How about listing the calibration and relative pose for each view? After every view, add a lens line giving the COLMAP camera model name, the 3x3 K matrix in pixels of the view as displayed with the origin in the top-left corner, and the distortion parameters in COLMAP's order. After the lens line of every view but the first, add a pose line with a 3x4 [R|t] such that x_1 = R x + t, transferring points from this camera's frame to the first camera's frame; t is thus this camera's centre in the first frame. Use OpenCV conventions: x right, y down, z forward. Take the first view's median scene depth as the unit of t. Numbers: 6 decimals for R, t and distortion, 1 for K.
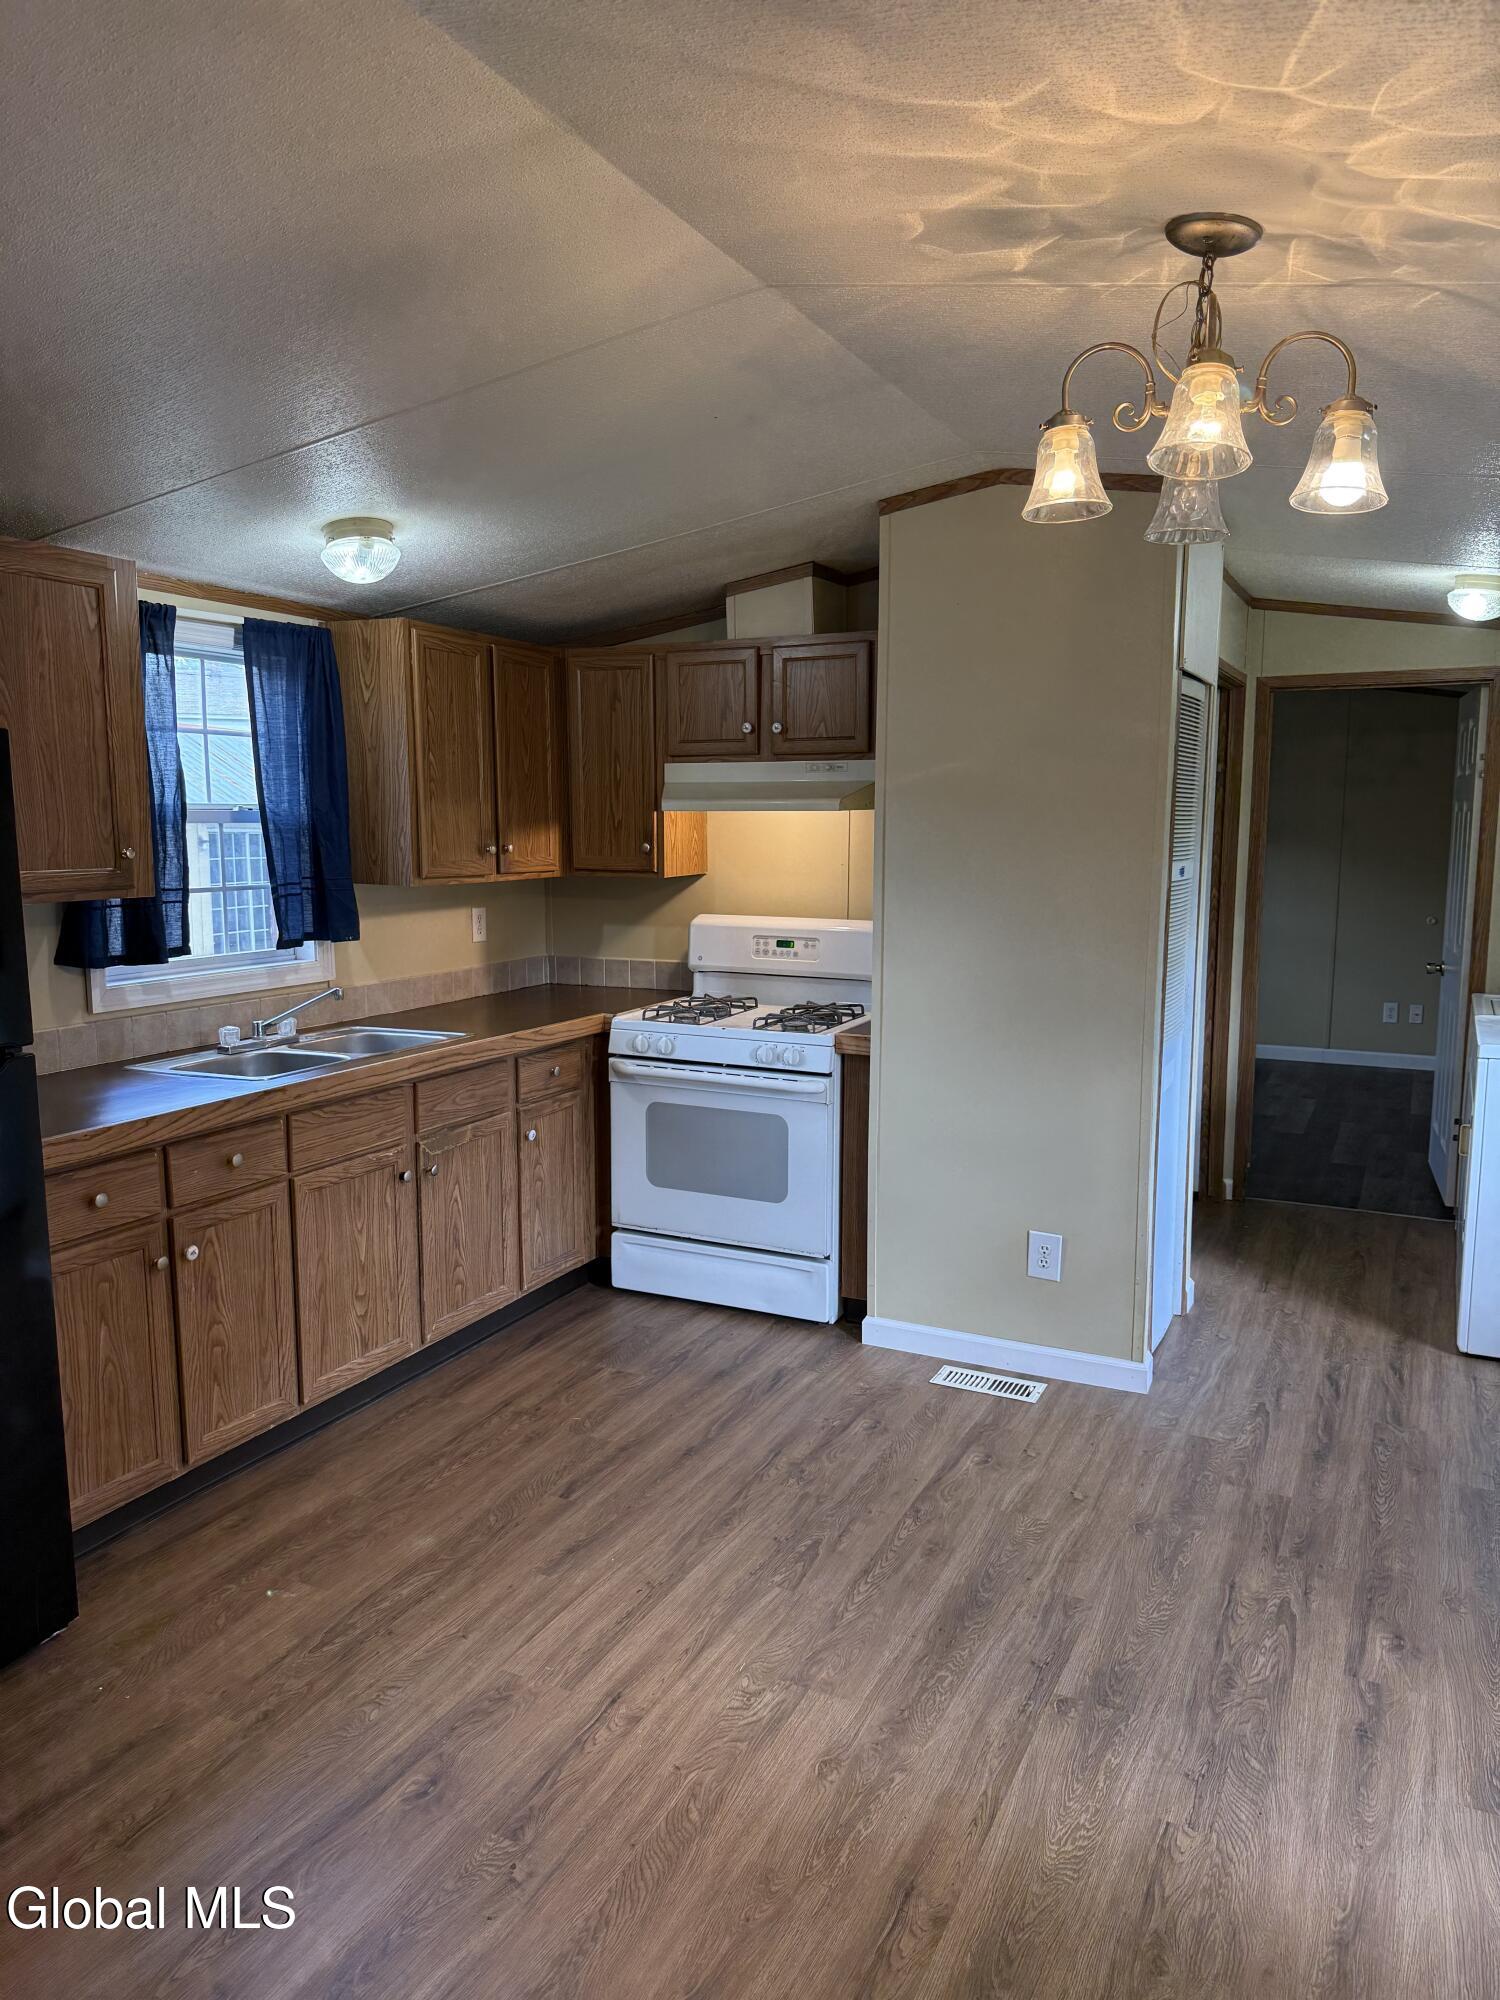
lens RADIAL K [[1424.0, 0, 741.5], [0, 1424.0, 1009.6], [0, 0, 1]] dist [0.083769, -0.090742]
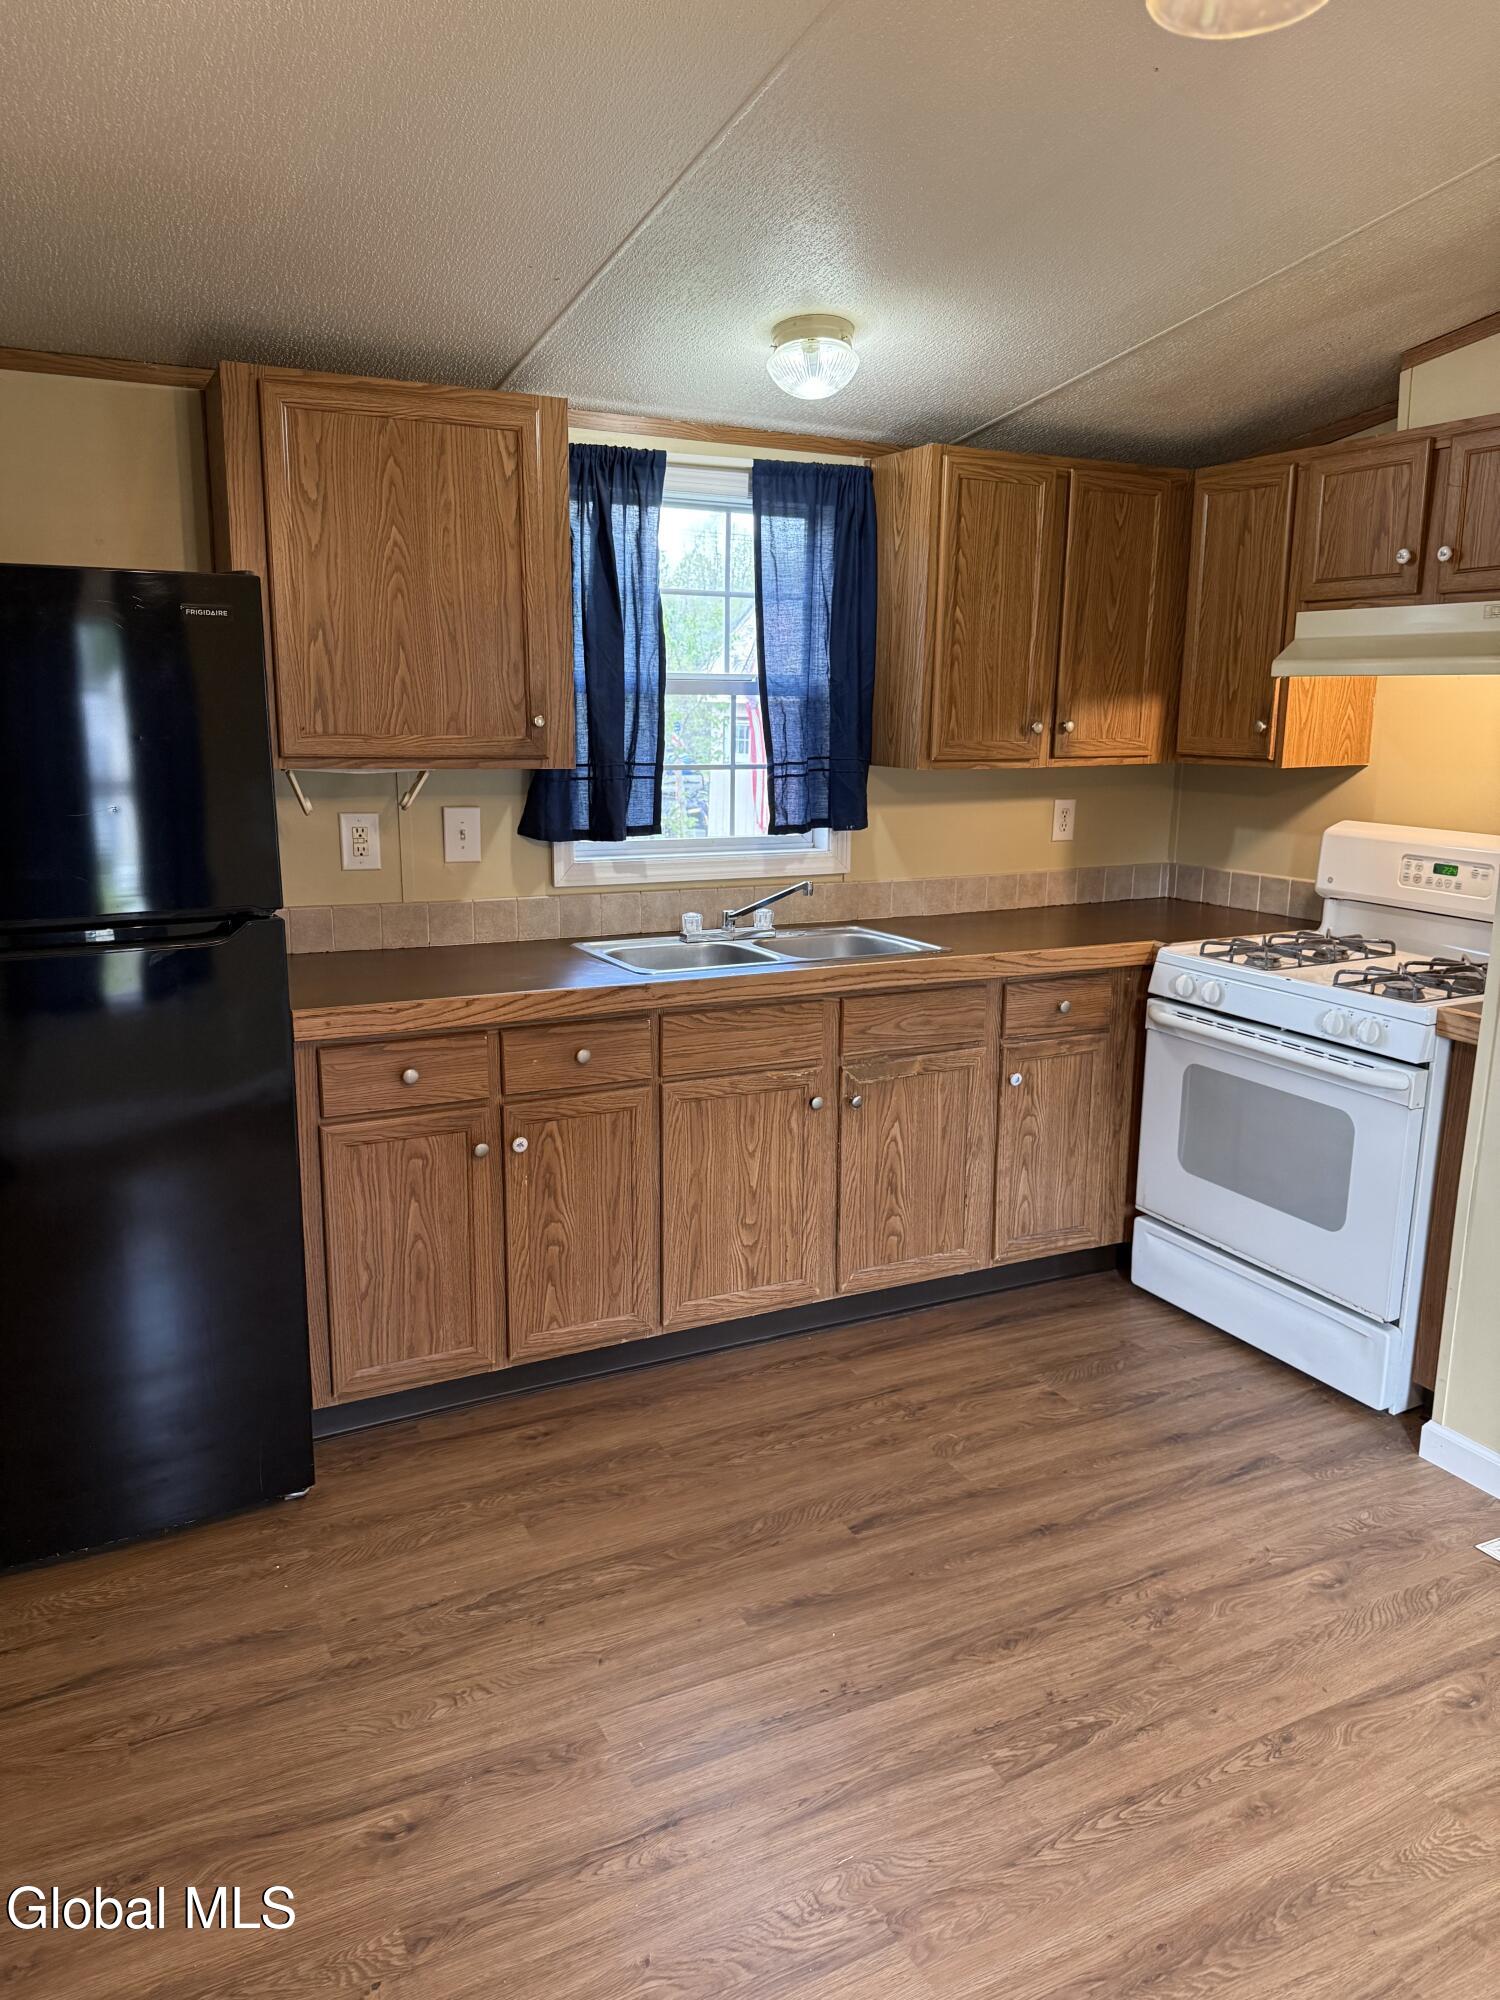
lens RADIAL K [[1418.5, 0, 744.4], [0, 1418.5, 998.1], [0, 0, 1]] dist [0.169726, -0.263426]
pose [[0.798751, 0.131212, -0.587180, 0.227569], [-0.091491, 0.991069, 0.097008, -0.026626], [0.594665, -0.023764, 0.803623, 0.270887]]
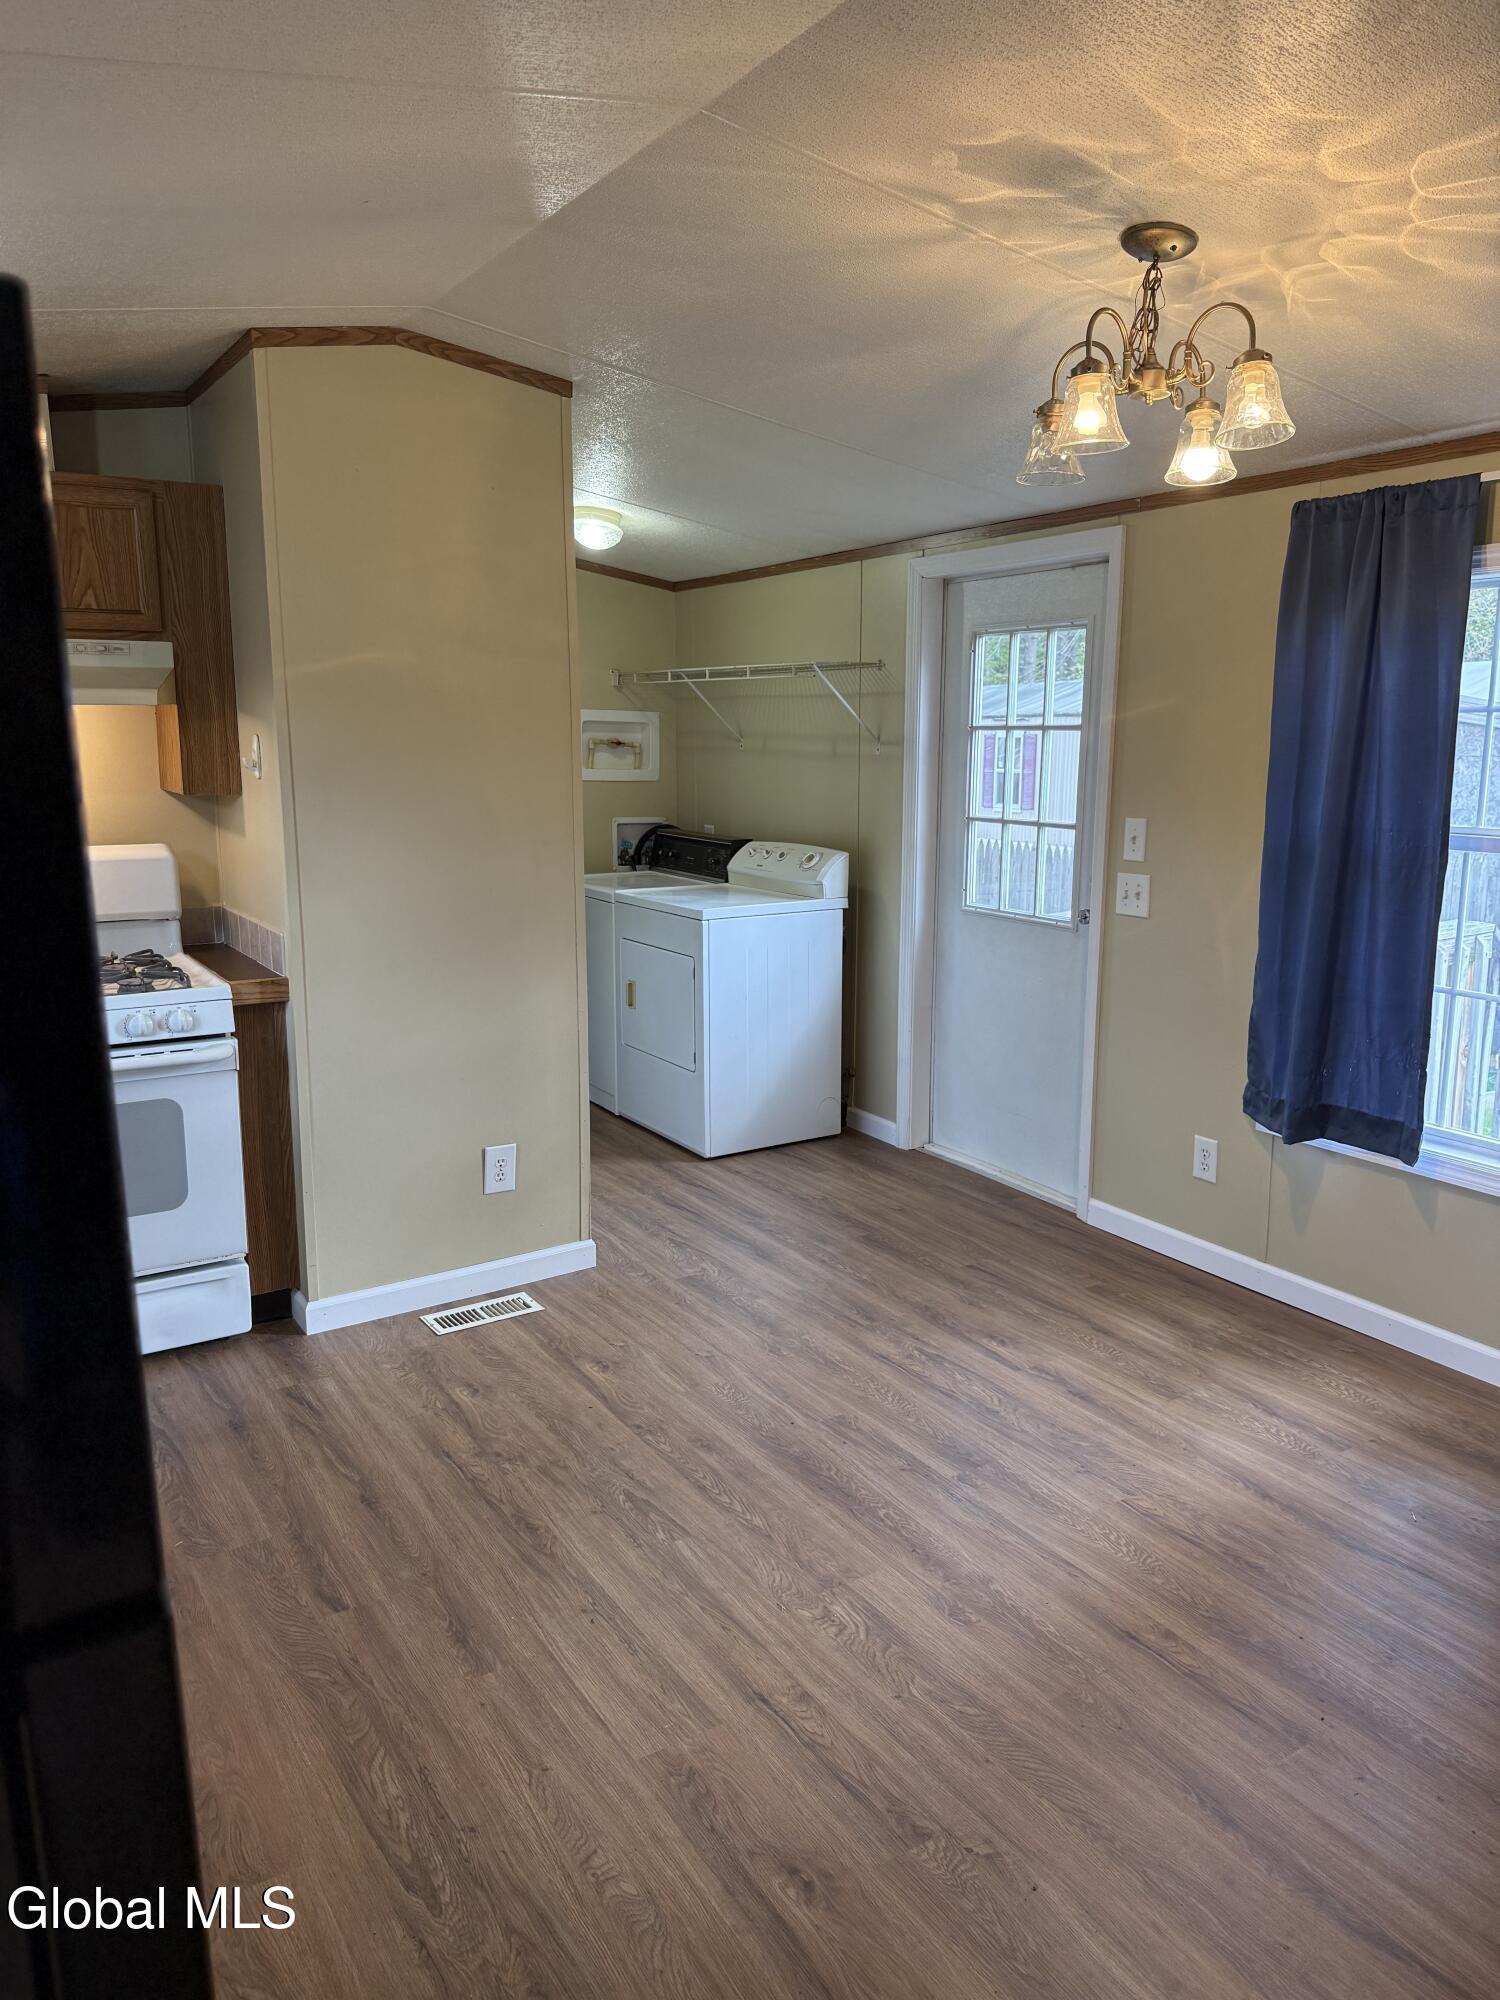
lens RADIAL K [[1407.3, 0, 750.0], [0, 1407.3, 1000.0], [0, 0, 1]] dist [0.058993, -0.082730]
pose [[0.523222, -0.162892, 0.836484, -0.506876], [0.113387, 0.986142, 0.121113, -0.041917], [-0.844620, 0.031477, 0.534440, 0.342439]]
